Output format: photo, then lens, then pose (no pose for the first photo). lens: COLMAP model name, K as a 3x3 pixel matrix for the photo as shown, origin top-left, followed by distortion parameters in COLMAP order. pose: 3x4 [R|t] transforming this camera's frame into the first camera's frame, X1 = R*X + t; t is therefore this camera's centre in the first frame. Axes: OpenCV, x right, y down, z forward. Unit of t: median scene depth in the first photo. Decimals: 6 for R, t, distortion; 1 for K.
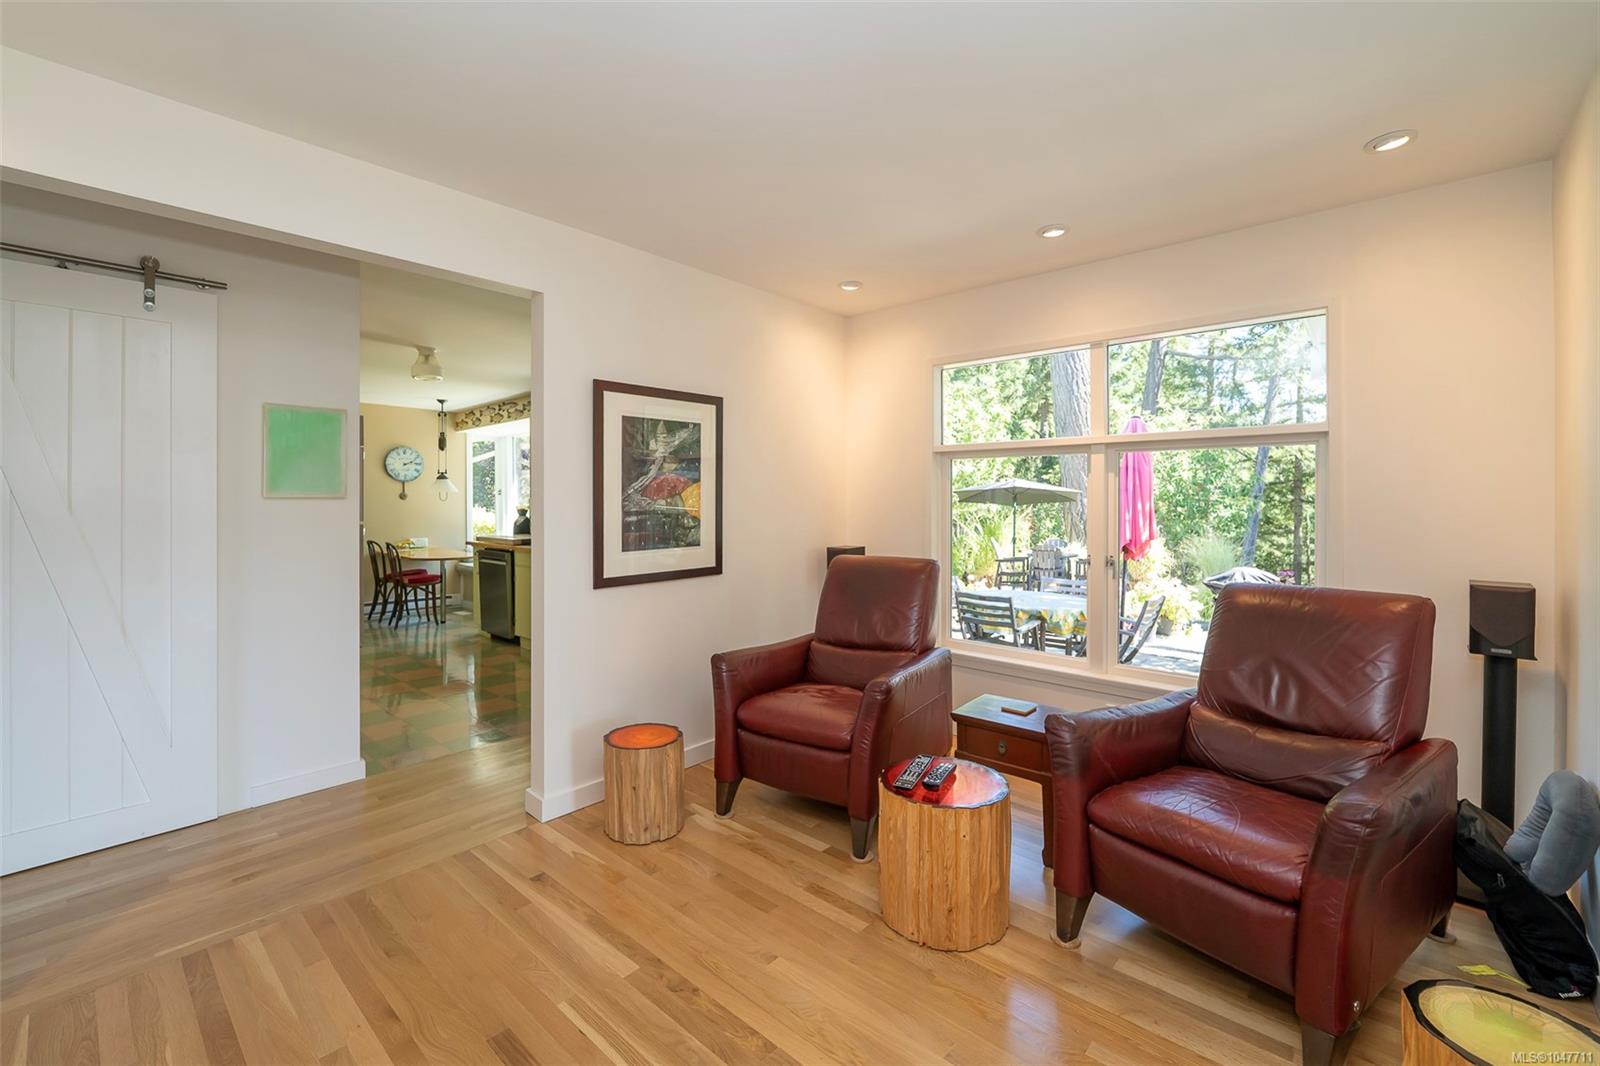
lens RADIAL K [[670.8, 0, 777.6], [0, 670.8, 502.8], [0, 0, 1]] dist [-0.003037, -0.000805]
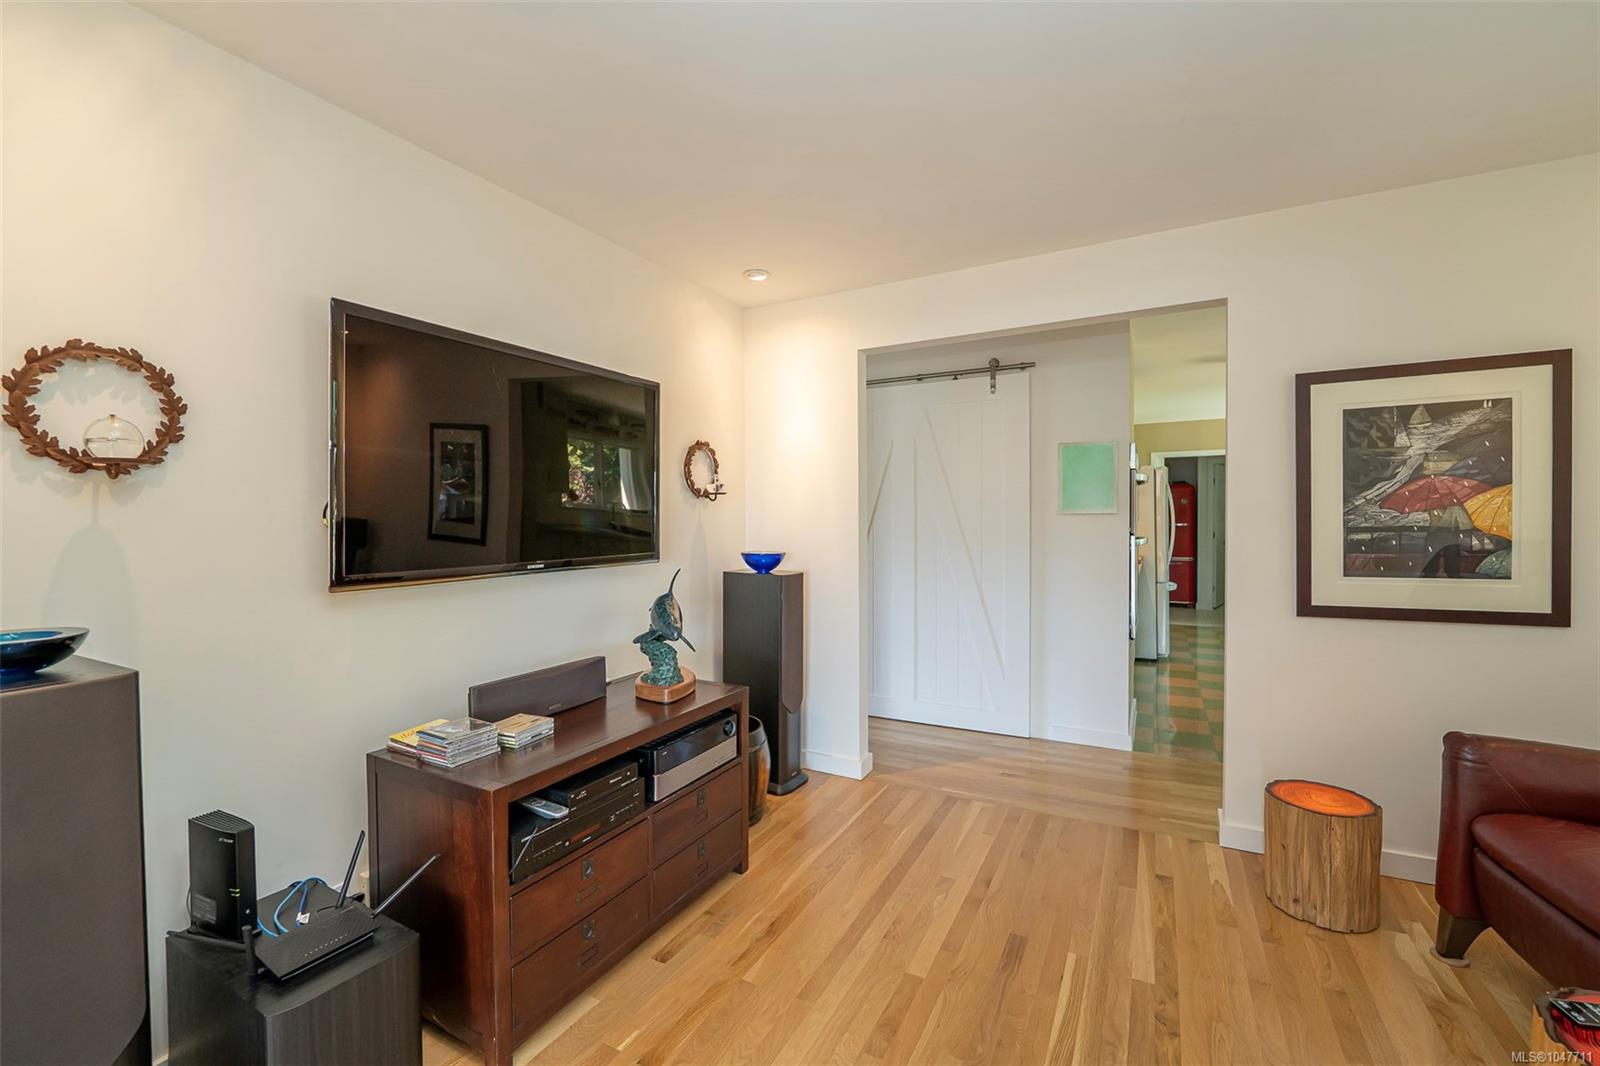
lens RADIAL K [[660.1, 0, 798.4], [0, 660.1, 528.3], [0, 0, 1]] dist [-0.007610, -0.000314]
pose [[0.257491, 0.012607, -0.966198, 0.379785], [0.007978, 0.999853, 0.015172, -0.003167], [0.966248, -0.011615, 0.257352, 0.155153]]
